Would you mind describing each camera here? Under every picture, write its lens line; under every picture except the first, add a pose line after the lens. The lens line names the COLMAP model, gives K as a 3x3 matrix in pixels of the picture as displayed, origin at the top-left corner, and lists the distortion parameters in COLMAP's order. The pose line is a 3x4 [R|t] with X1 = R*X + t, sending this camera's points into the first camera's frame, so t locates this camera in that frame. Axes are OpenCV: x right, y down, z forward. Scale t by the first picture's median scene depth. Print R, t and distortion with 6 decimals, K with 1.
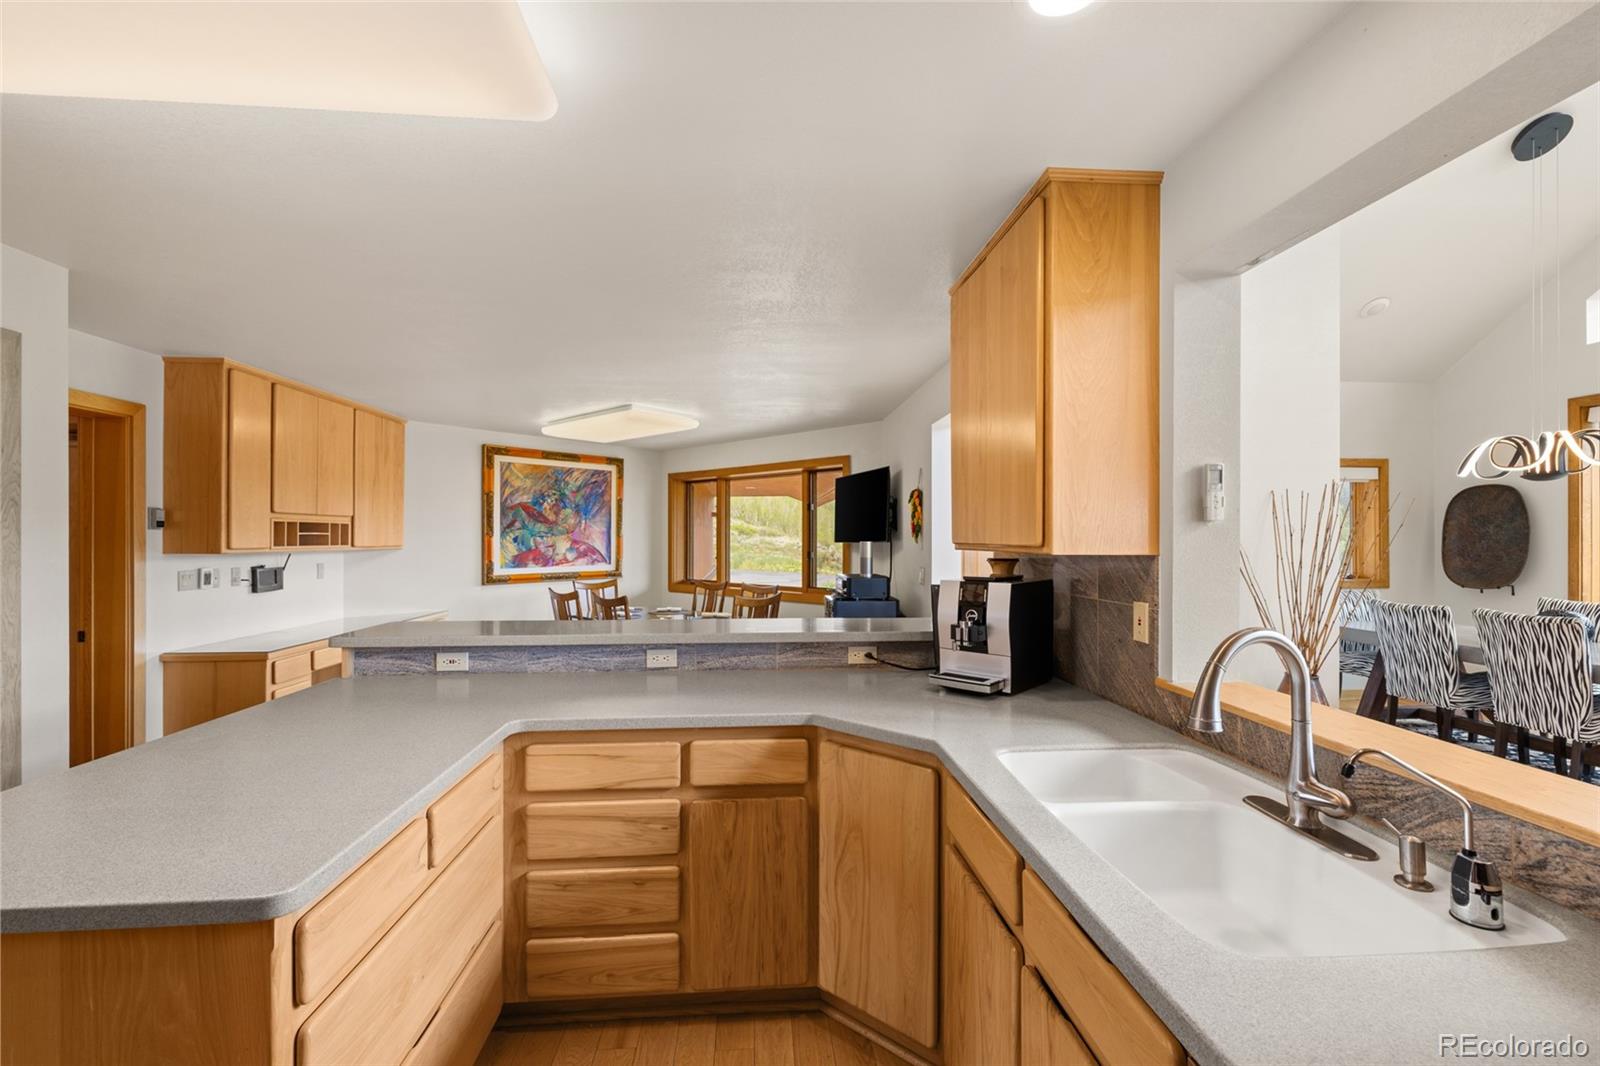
lens RADIAL K [[690.8, 0, 798.5], [0, 690.8, 536.9], [0, 0, 1]] dist [0.002844, 0.000297]
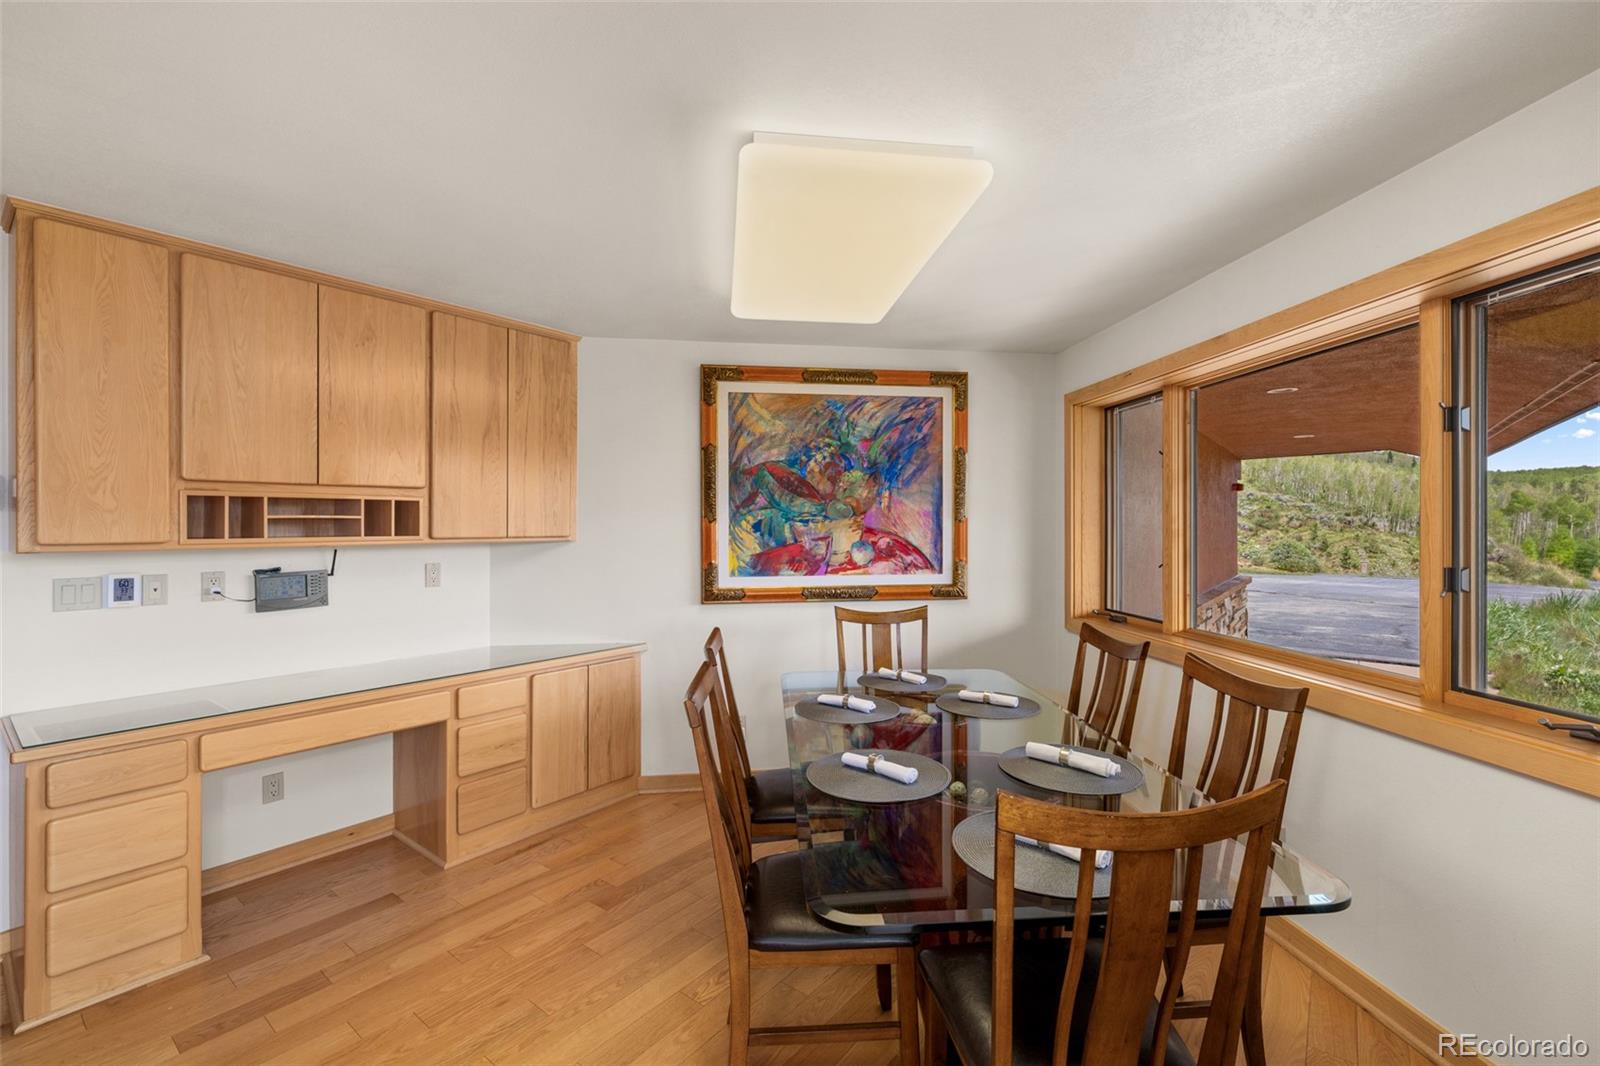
lens RADIAL K [[690.8, 0, 807.9], [0, 690.8, 525.3], [0, 0, 1]] dist [0.002844, 0.000297]
pose [[0.749591, -0.001164, -0.661900, 0.002702], [0.002760, 0.999995, 0.001367, 0.001978], [0.661895, -0.002852, 0.749591, 0.594722]]
